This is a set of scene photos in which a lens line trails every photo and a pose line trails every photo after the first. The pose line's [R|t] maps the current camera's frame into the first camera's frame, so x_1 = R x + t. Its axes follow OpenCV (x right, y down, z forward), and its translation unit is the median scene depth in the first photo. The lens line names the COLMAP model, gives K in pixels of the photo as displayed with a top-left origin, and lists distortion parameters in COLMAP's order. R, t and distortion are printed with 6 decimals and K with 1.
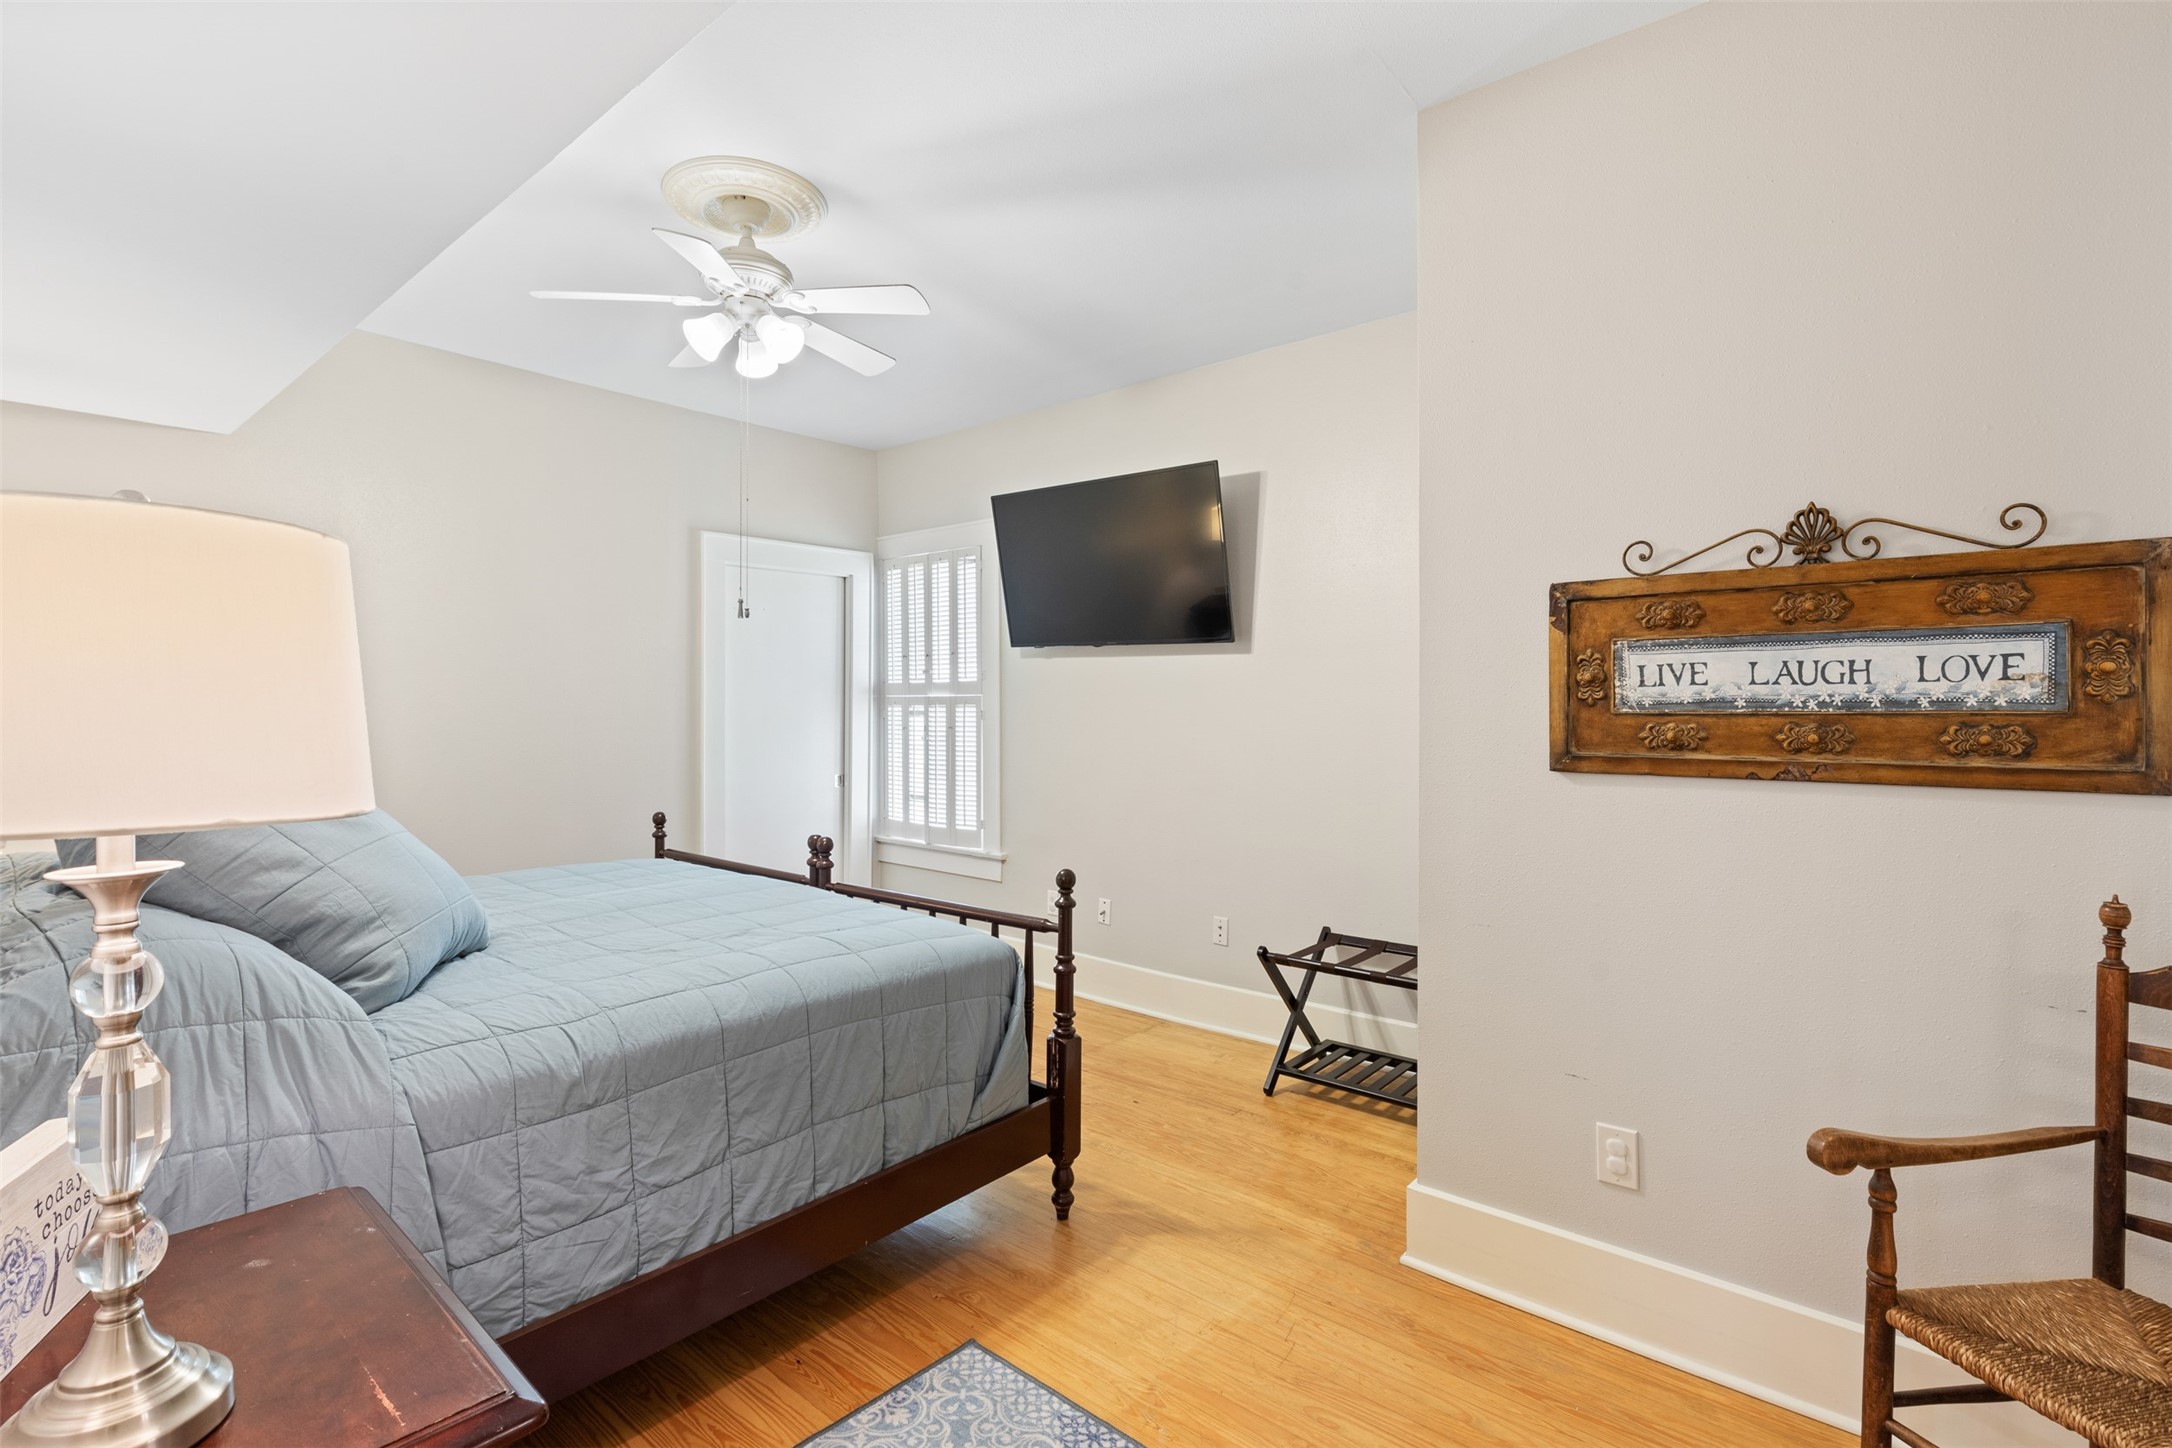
lens RADIAL K [[993.6, 0, 1089.3], [0, 993.6, 718.1], [0, 0, 1]] dist [-0.005824, -0.000244]
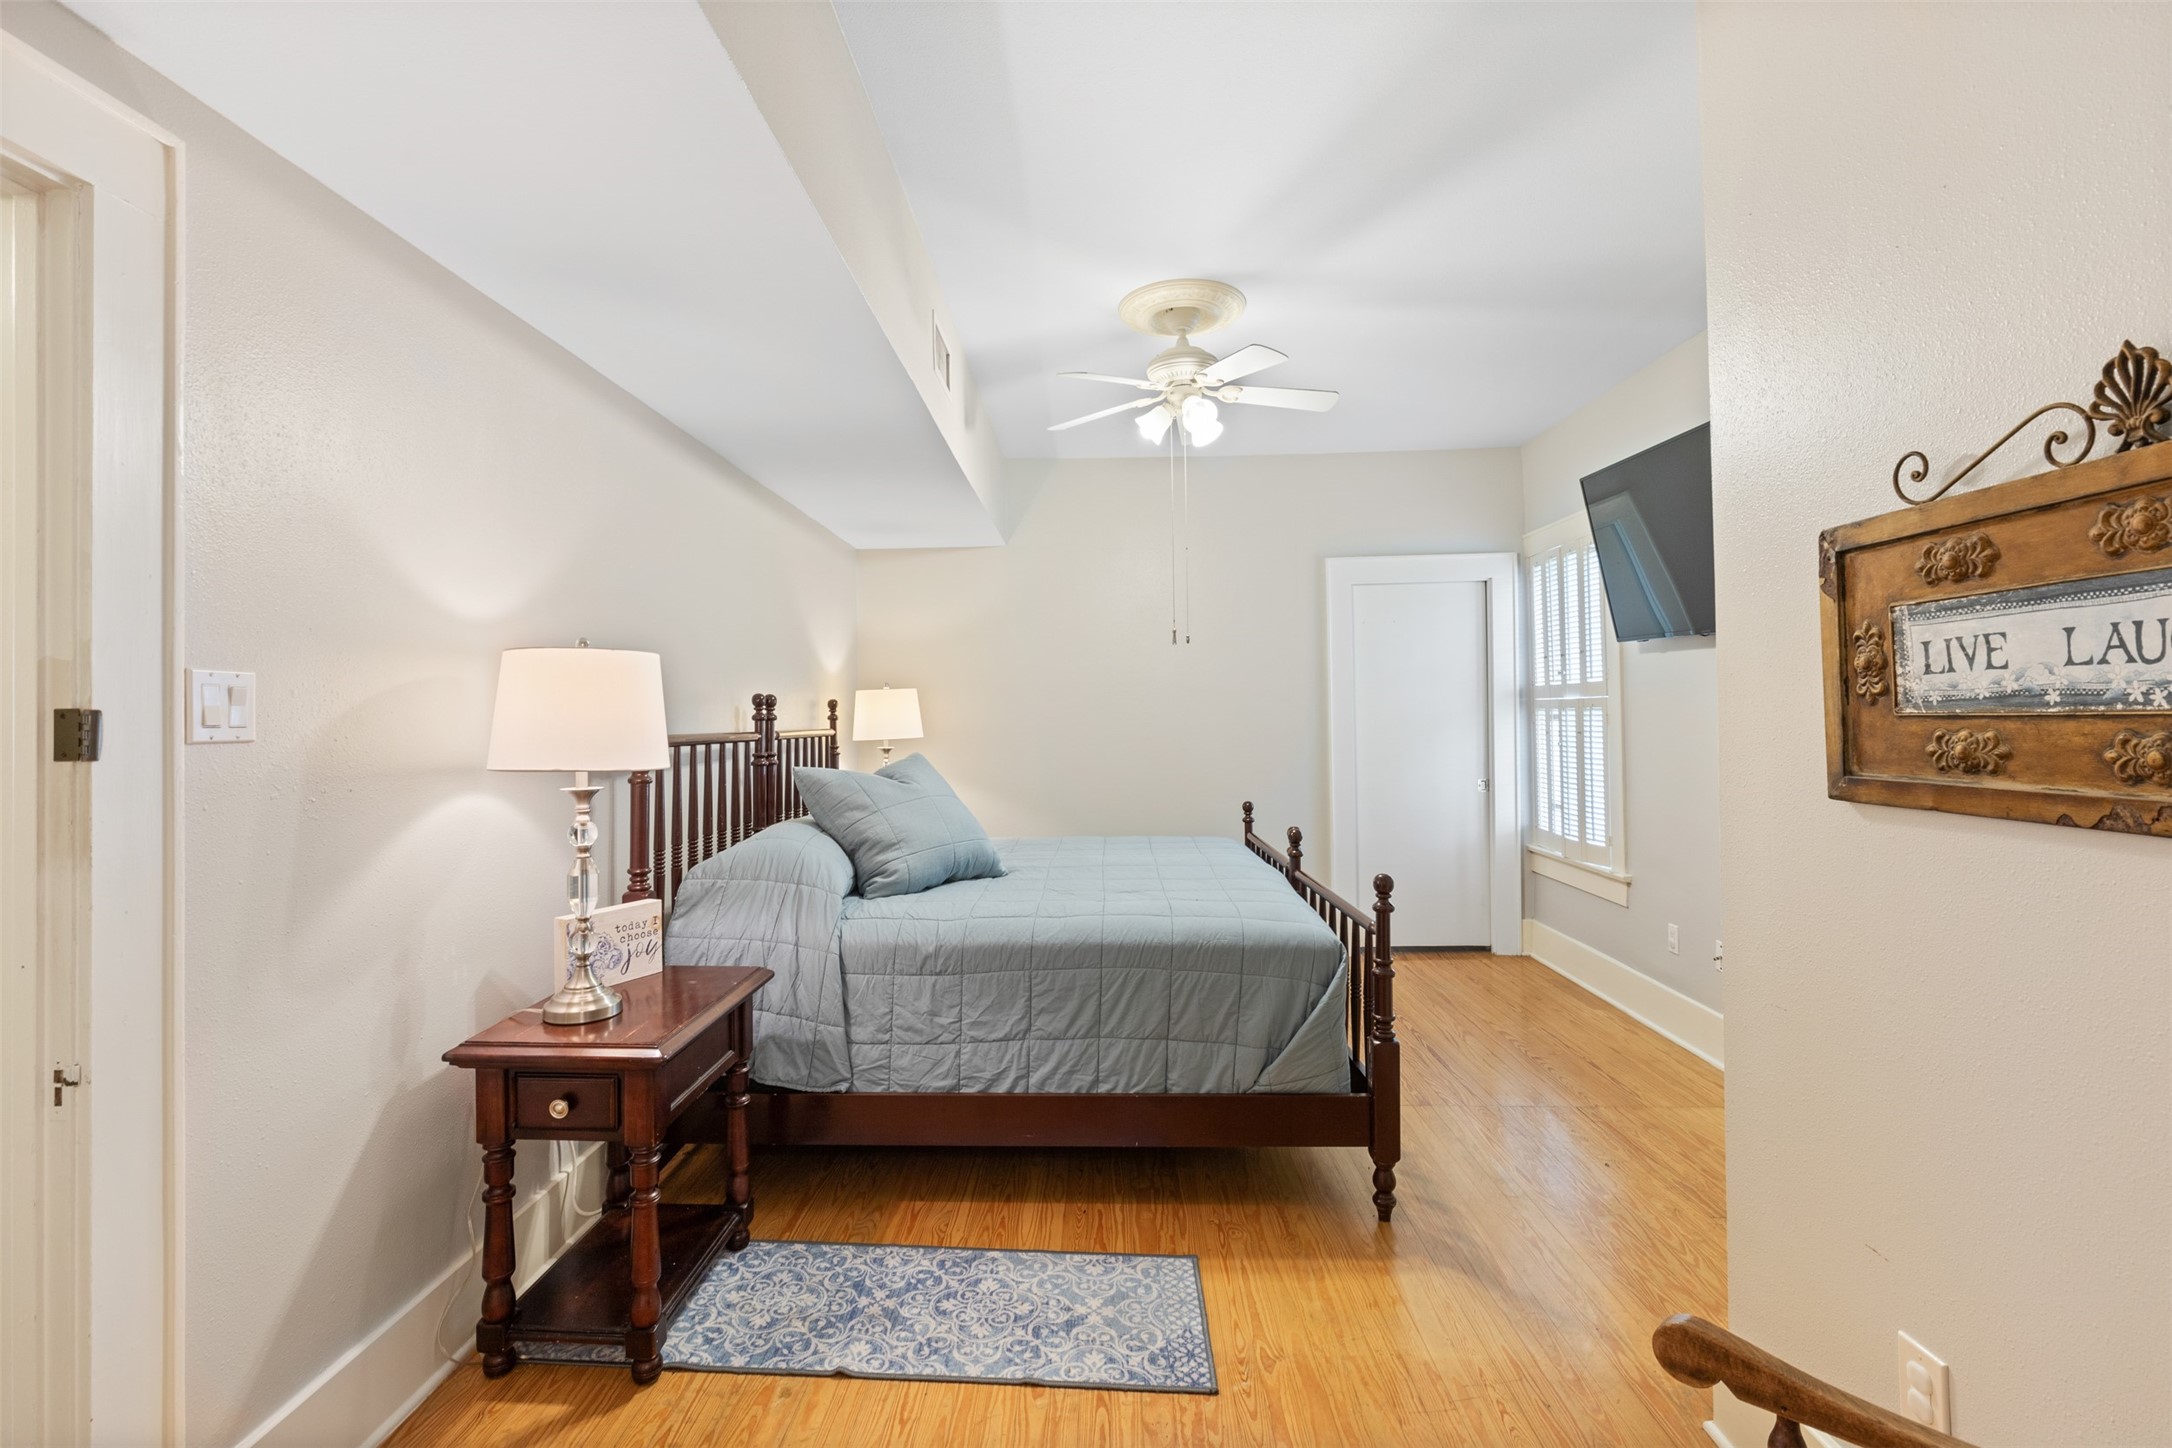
lens RADIAL K [[993.6, 0, 1084.6], [0, 993.6, 718.5], [0, 0, 1]] dist [-0.005824, -0.000244]
pose [[0.626456, -0.006848, -0.779426, 0.723909], [0.004357, 0.999977, -0.005284, -0.001628], [0.779444, -0.000086, 0.626472, 0.166175]]
